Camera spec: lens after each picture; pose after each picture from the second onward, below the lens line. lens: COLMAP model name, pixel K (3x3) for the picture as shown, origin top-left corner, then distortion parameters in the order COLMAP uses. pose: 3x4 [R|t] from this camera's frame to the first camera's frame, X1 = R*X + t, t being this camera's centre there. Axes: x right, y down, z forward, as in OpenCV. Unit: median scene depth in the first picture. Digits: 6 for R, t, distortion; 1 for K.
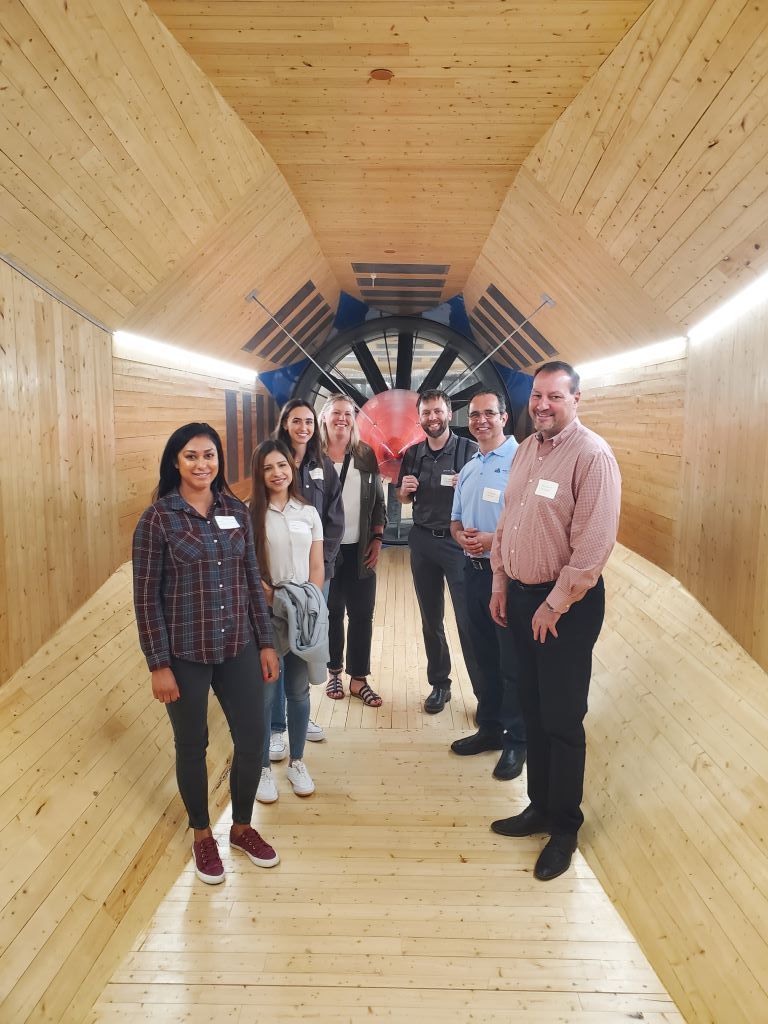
lens RADIAL K [[797.0, 0, 380.3], [0, 797.0, 504.7], [0, 0, 1]] dist [0.010082, 0.010531]
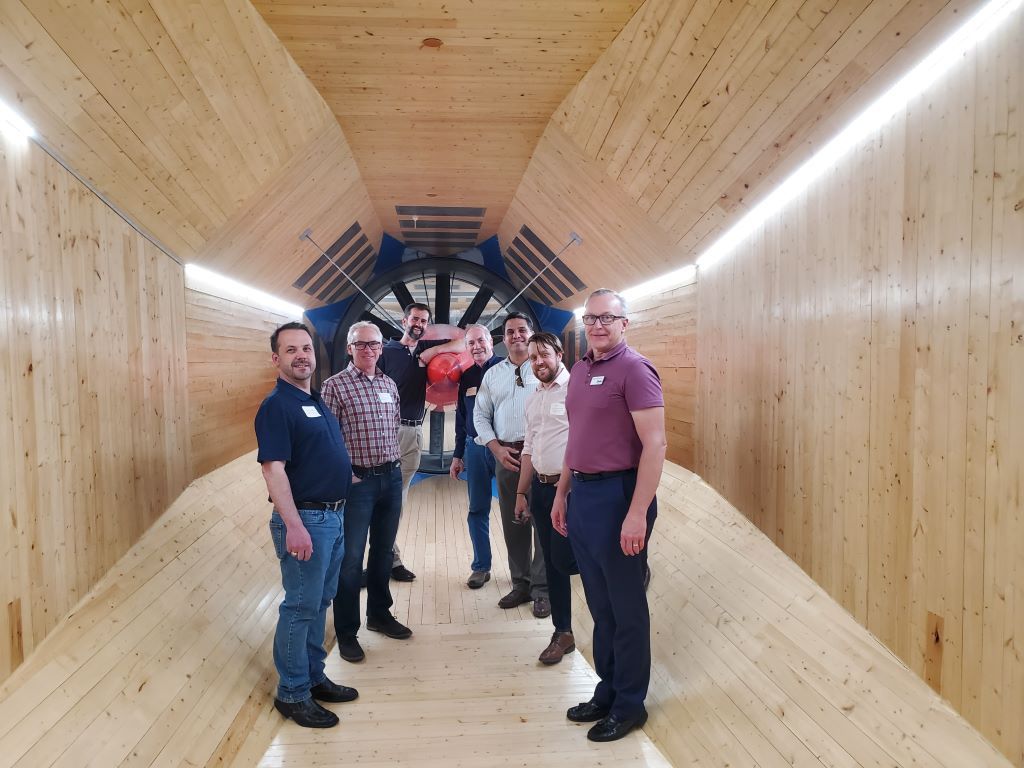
lens RADIAL K [[798.7, 0, 489.5], [0, 798.7, 402.7], [0, 0, 1]] dist [0.016523, -0.019841]
pose [[0.995079, -0.025691, 0.095699, -0.036918], [0.031374, 0.997802, -0.058362, 0.057458], [-0.093989, 0.061078, 0.993698, -0.134226]]
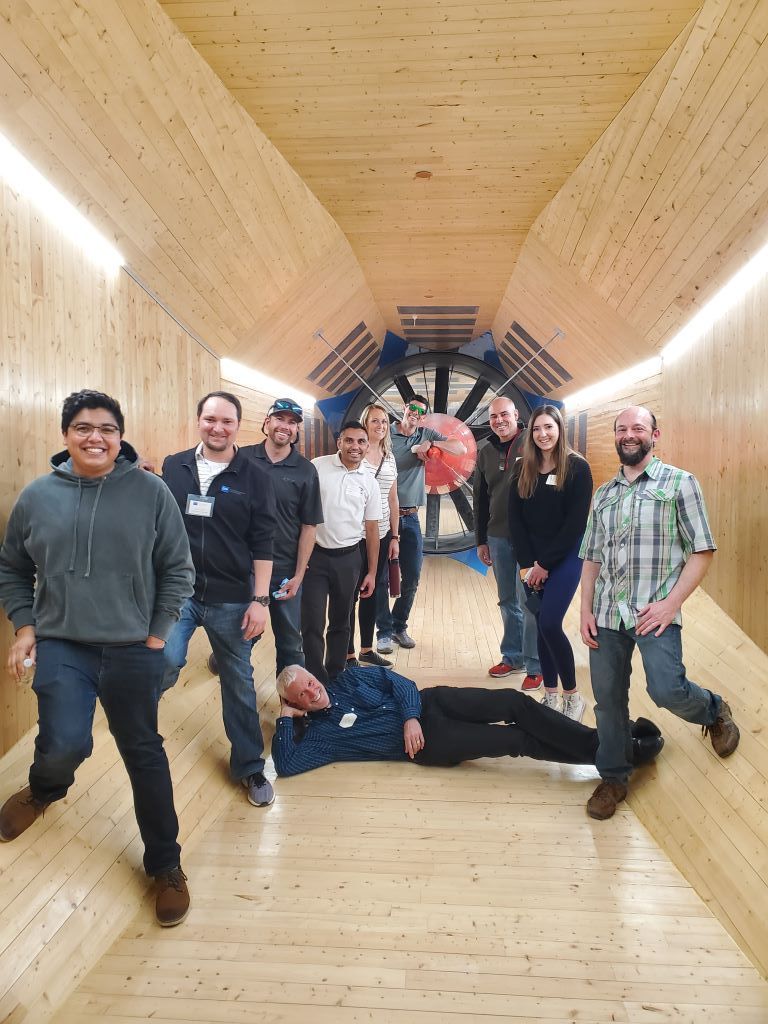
lens RADIAL K [[797.0, 0, 366.2], [0, 797.0, 491.8], [0, 0, 1]] dist [0.010082, 0.010531]
pose [[0.997874, -0.002659, -0.065116, -0.008694], [-0.001727, 0.997737, -0.067209, 0.110110], [0.065147, 0.067179, 0.995612, -0.346666]]
